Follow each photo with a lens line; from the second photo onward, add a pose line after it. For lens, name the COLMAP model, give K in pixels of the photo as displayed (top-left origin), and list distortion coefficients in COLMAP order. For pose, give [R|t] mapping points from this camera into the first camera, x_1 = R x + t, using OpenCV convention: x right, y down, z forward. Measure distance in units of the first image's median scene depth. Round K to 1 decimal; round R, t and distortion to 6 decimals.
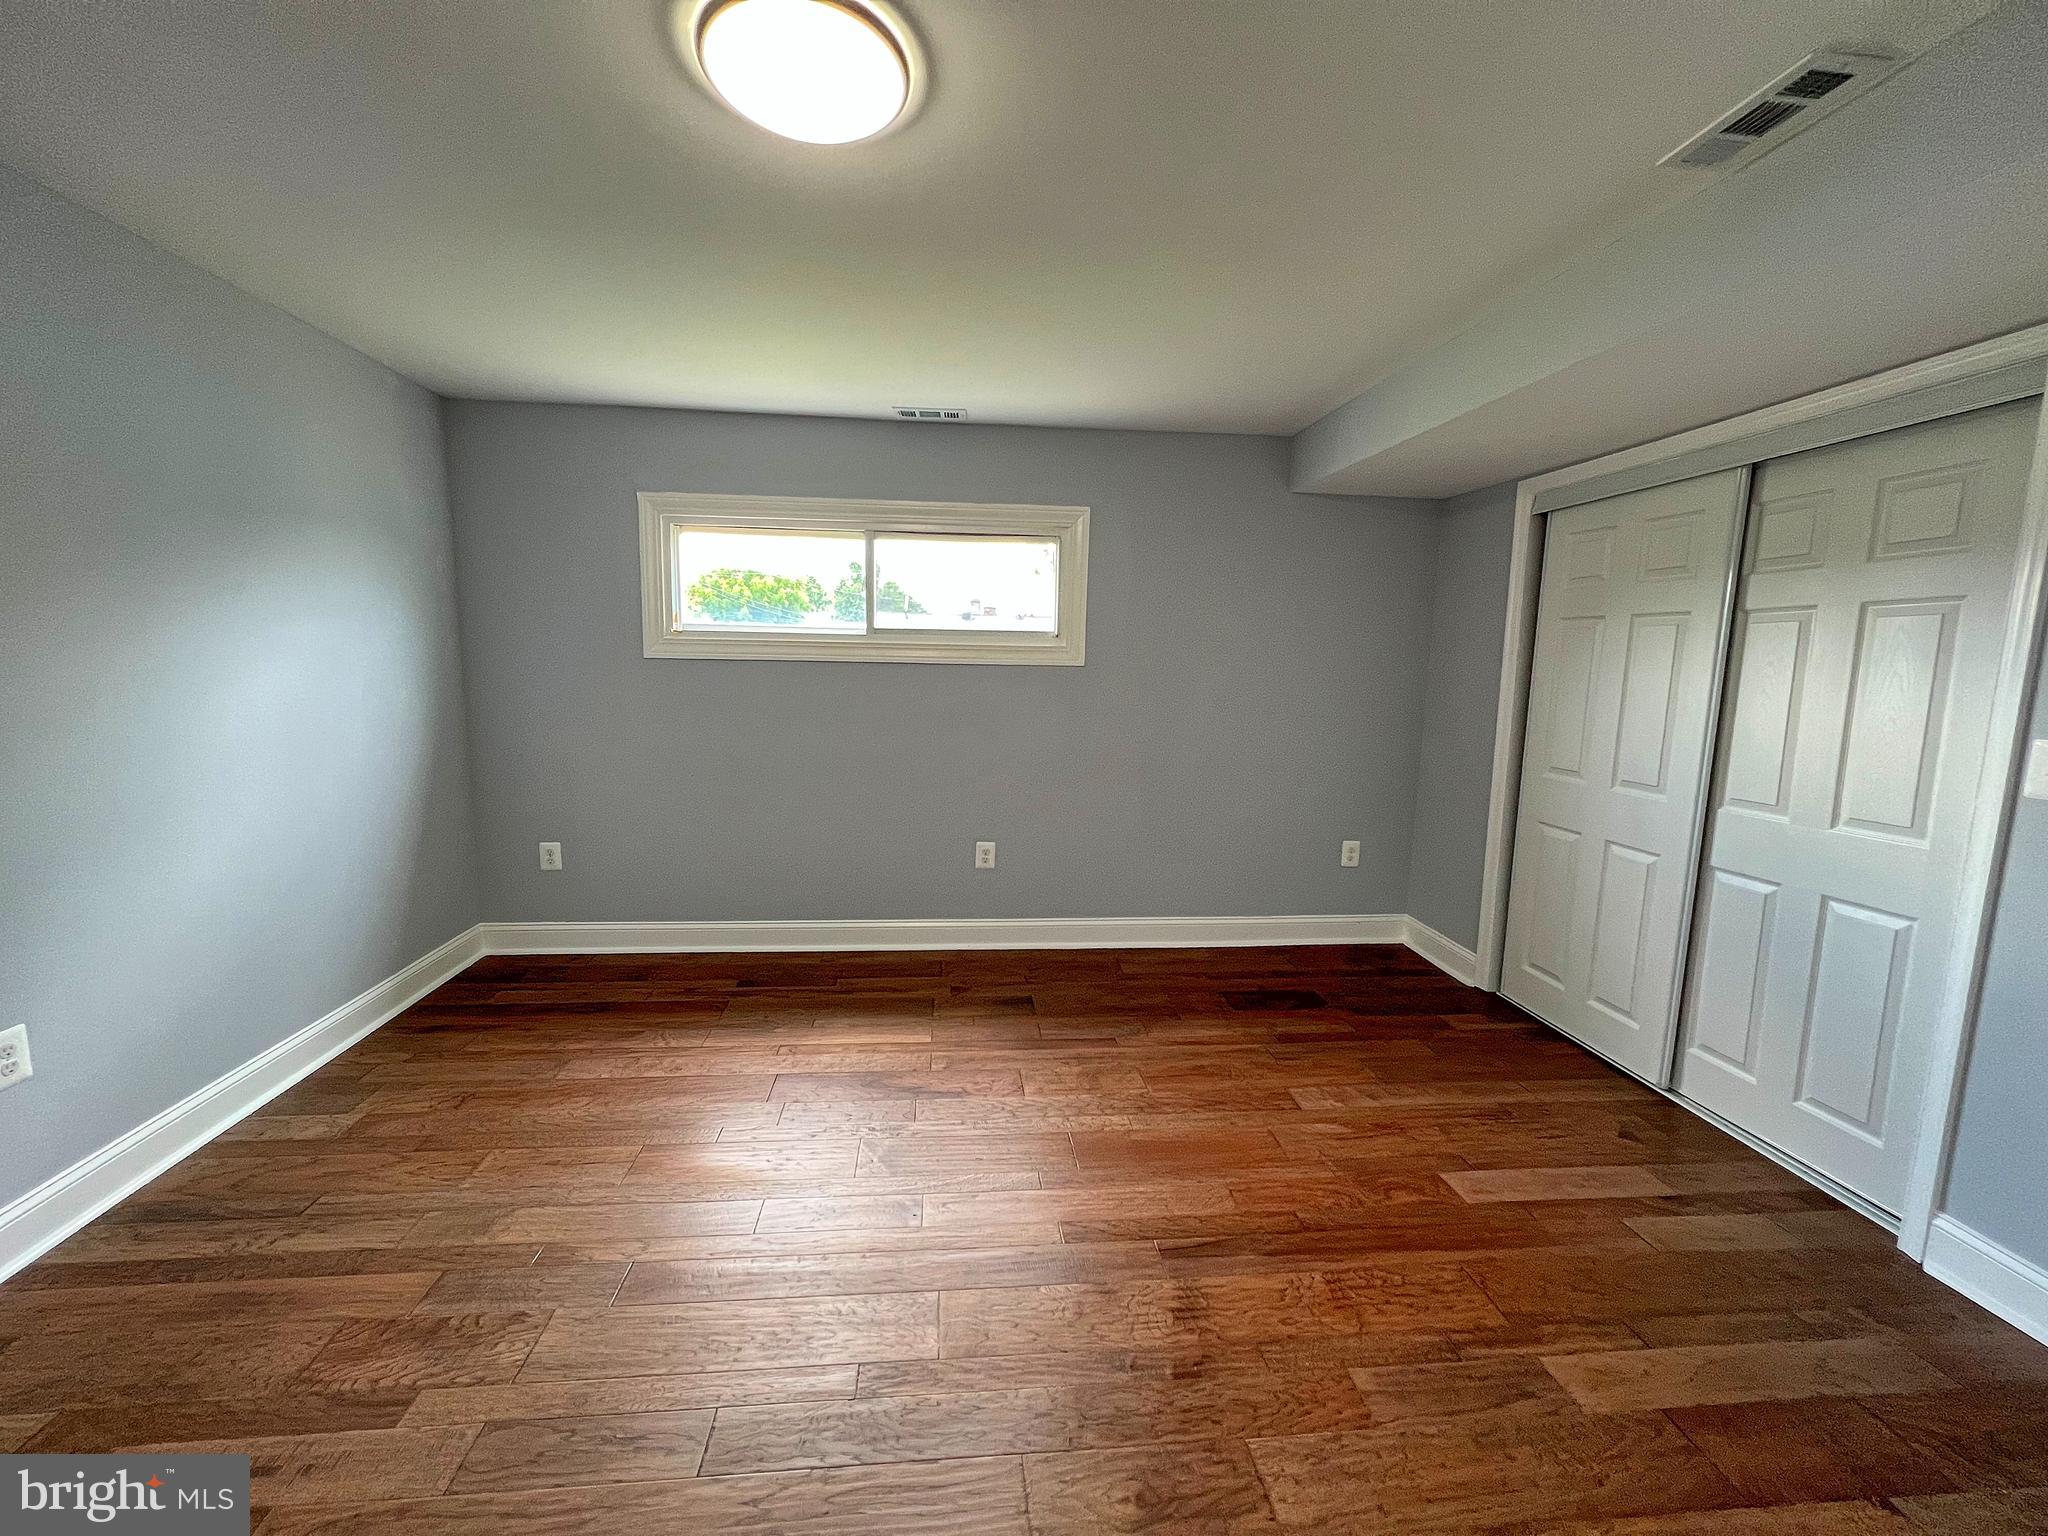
lens RADIAL K [[818.3, 0, 1016.2], [0, 818.3, 765.1], [0, 0, 1]] dist [0.000005, 0.000562]
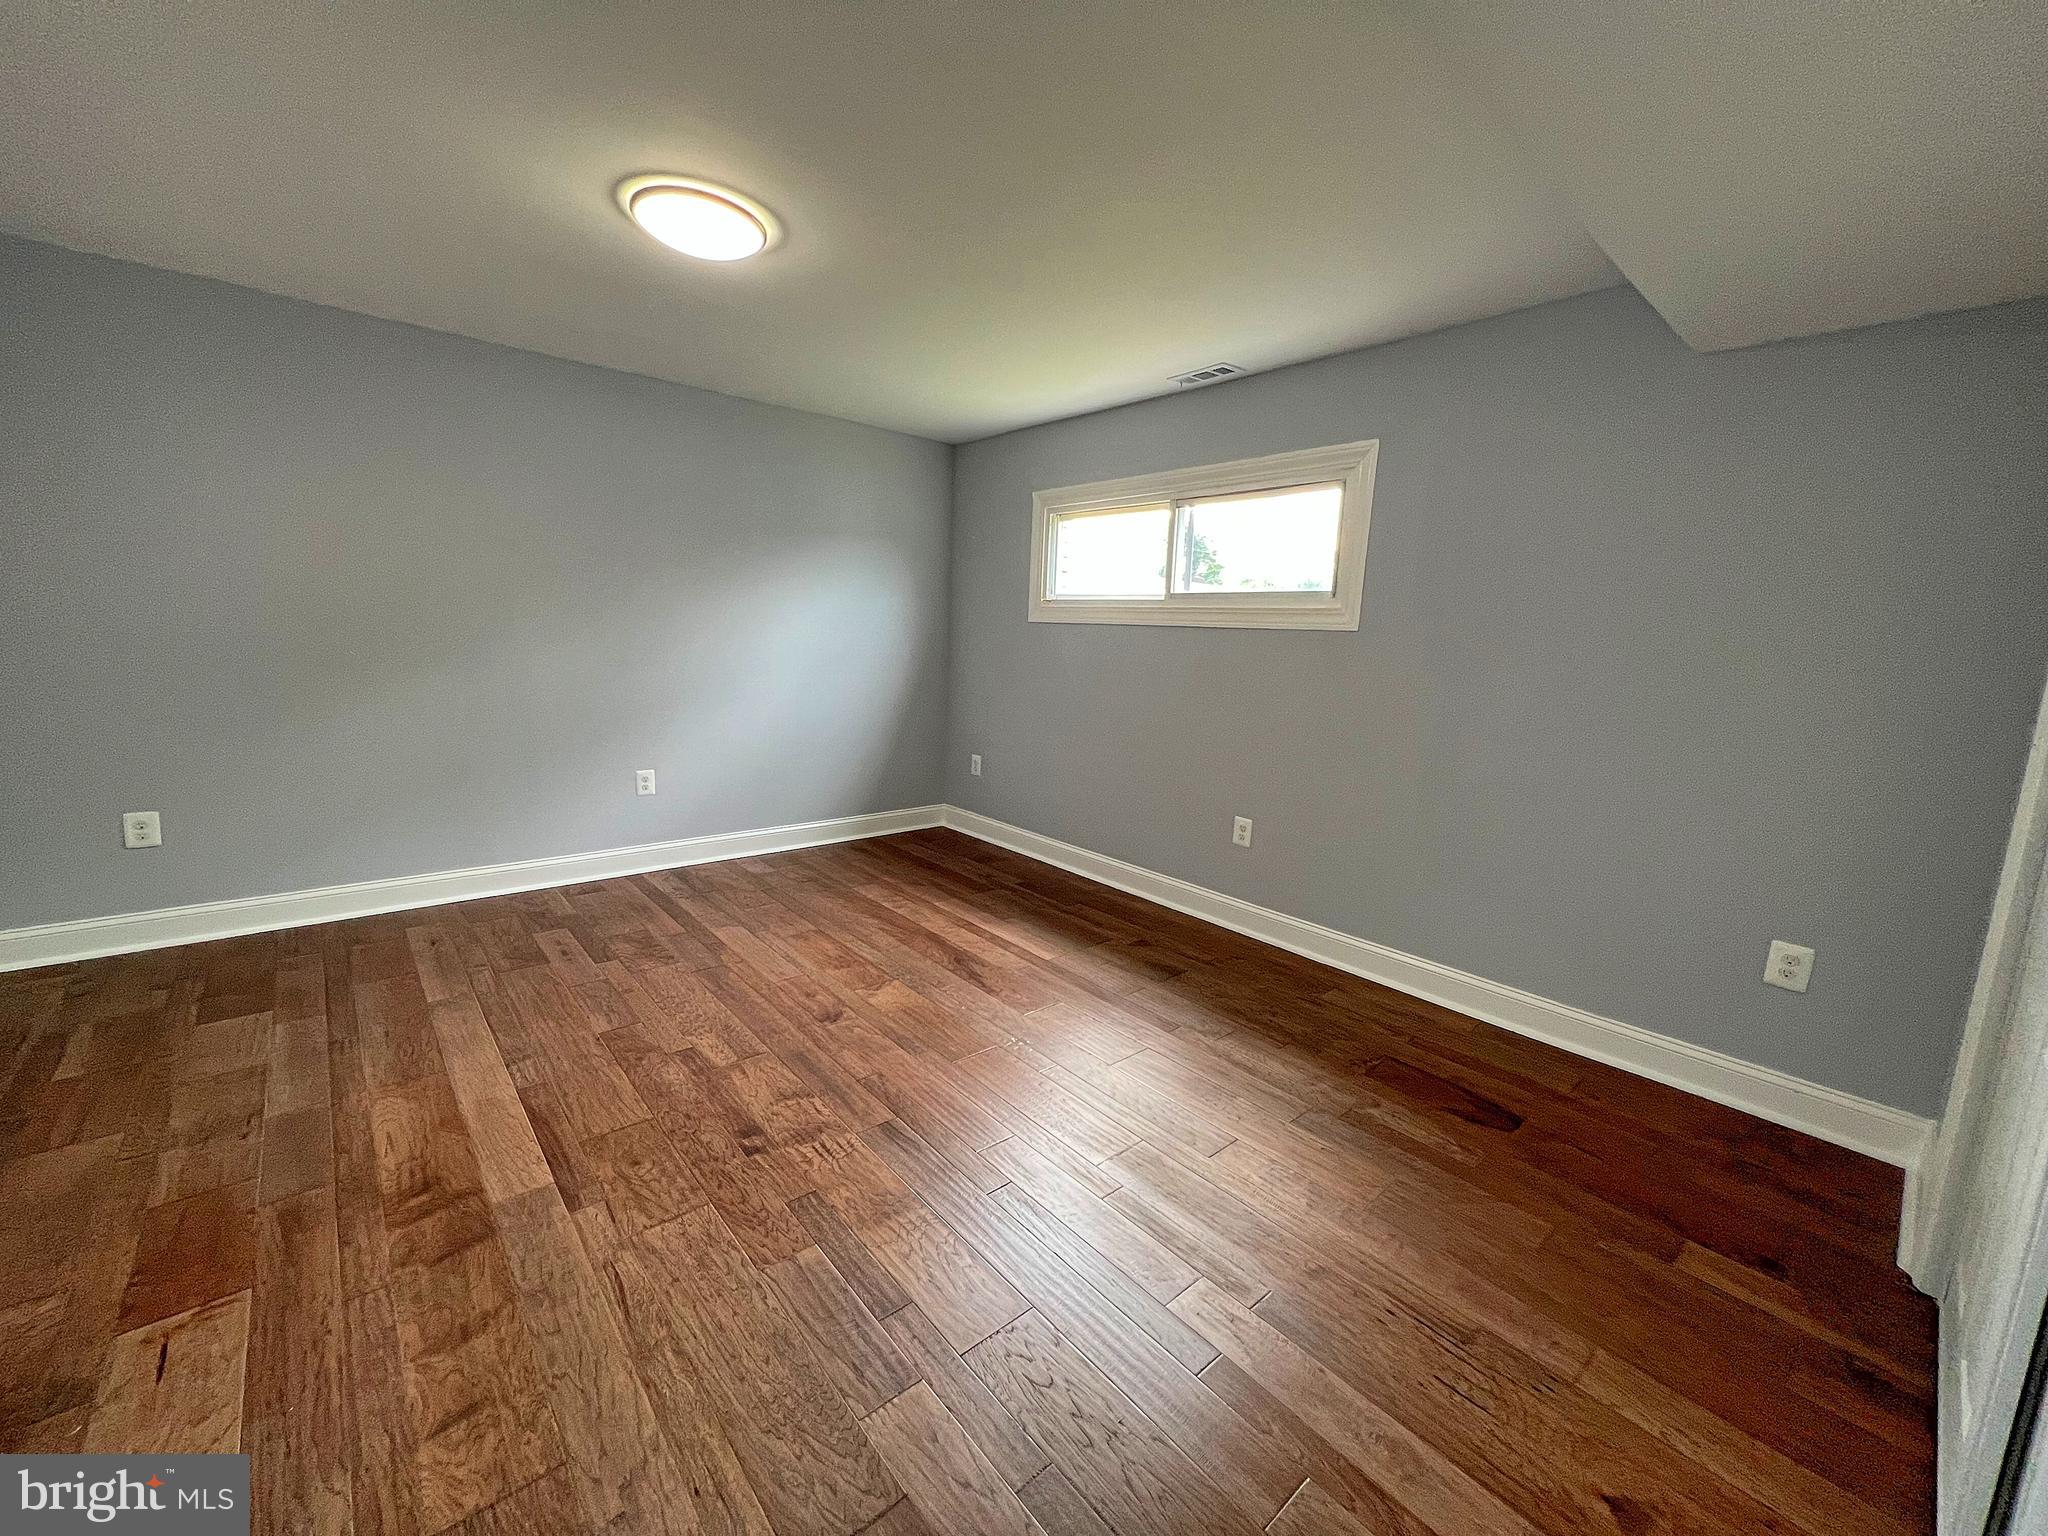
lens RADIAL K [[818.3, 0, 1016.2], [0, 818.3, 765.1], [0, 0, 1]] dist [0.000005, 0.000562]
pose [[0.575630, 0.137685, -0.806035, 0.620367], [-0.136476, 0.988073, 0.071316, 0.002769], [0.806241, 0.068953, 0.587555, 0.250812]]
